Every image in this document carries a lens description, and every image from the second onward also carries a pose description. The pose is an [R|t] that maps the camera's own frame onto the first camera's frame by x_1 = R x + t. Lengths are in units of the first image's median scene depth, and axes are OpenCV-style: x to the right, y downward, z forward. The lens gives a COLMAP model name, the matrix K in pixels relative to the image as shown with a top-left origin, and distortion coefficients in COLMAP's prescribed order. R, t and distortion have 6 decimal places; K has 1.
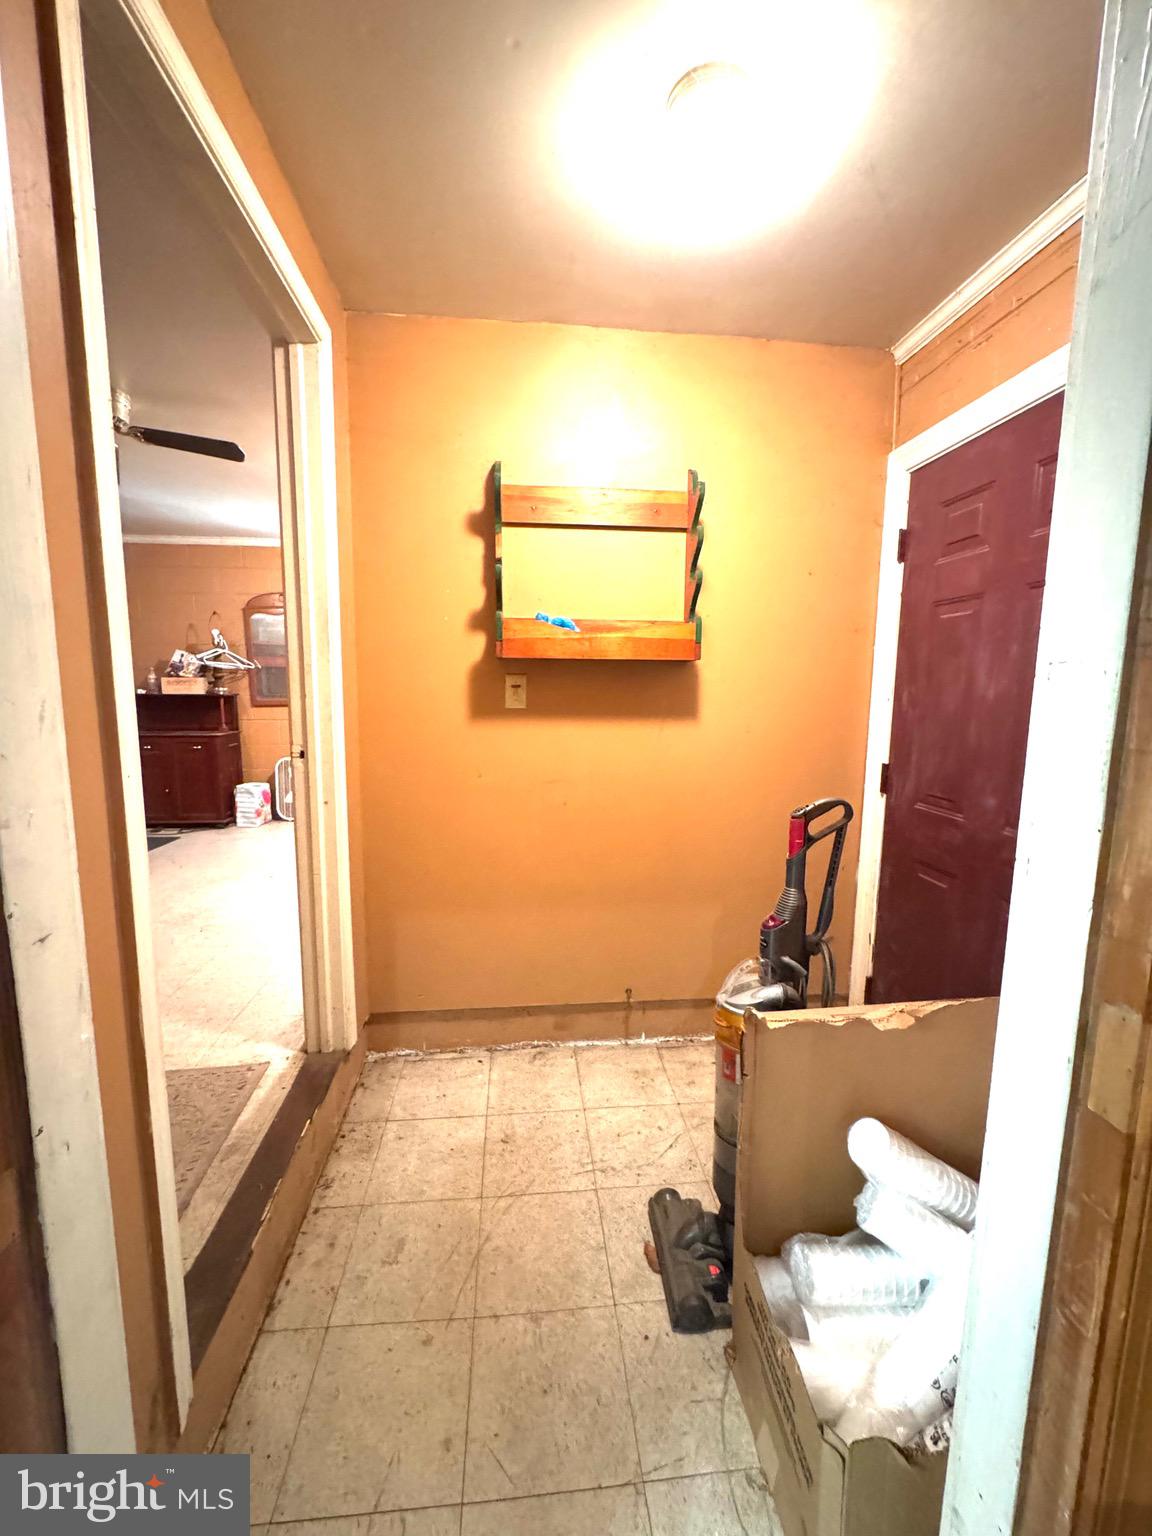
lens RADIAL K [[613.9, 0, 574.0], [0, 613.9, 768.7], [0, 0, 1]] dist [-0.005140, 0.000353]
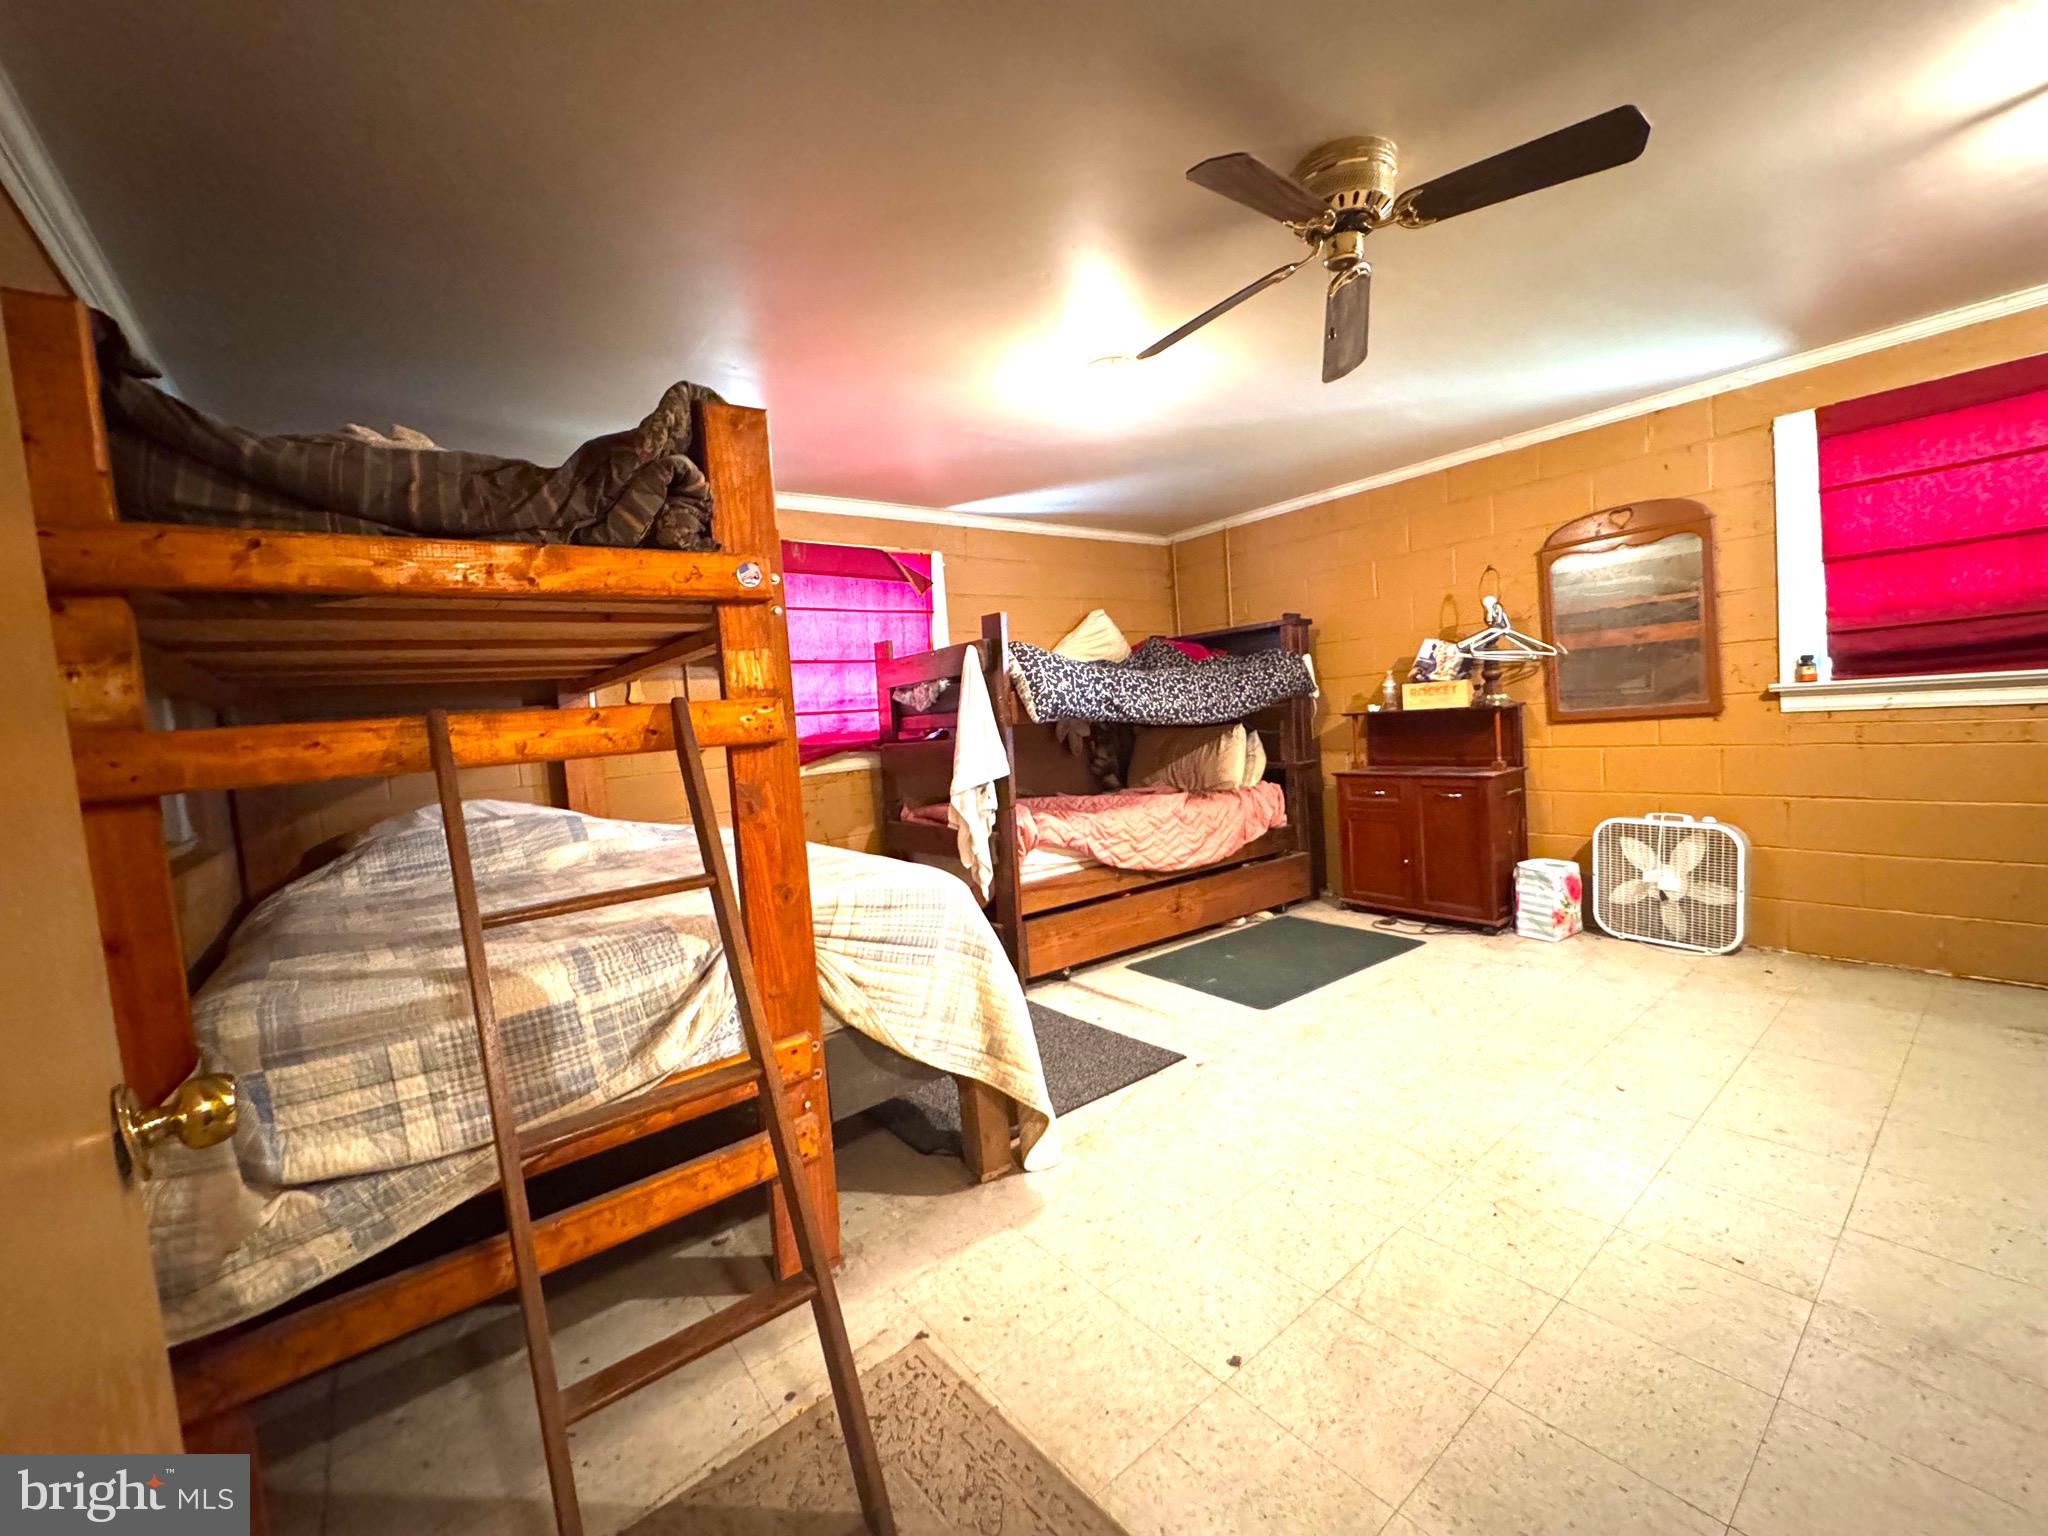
lens RADIAL K [[818.5, 0, 1021.0], [0, 818.5, 769.0], [0, 0, 1]] dist [-0.005140, 0.000353]
pose [[0.539282, 0.009310, -0.842074, -0.161197], [-0.034445, 0.999346, -0.011011, -0.035978], [0.841421, 0.034943, 0.539250, 0.196457]]
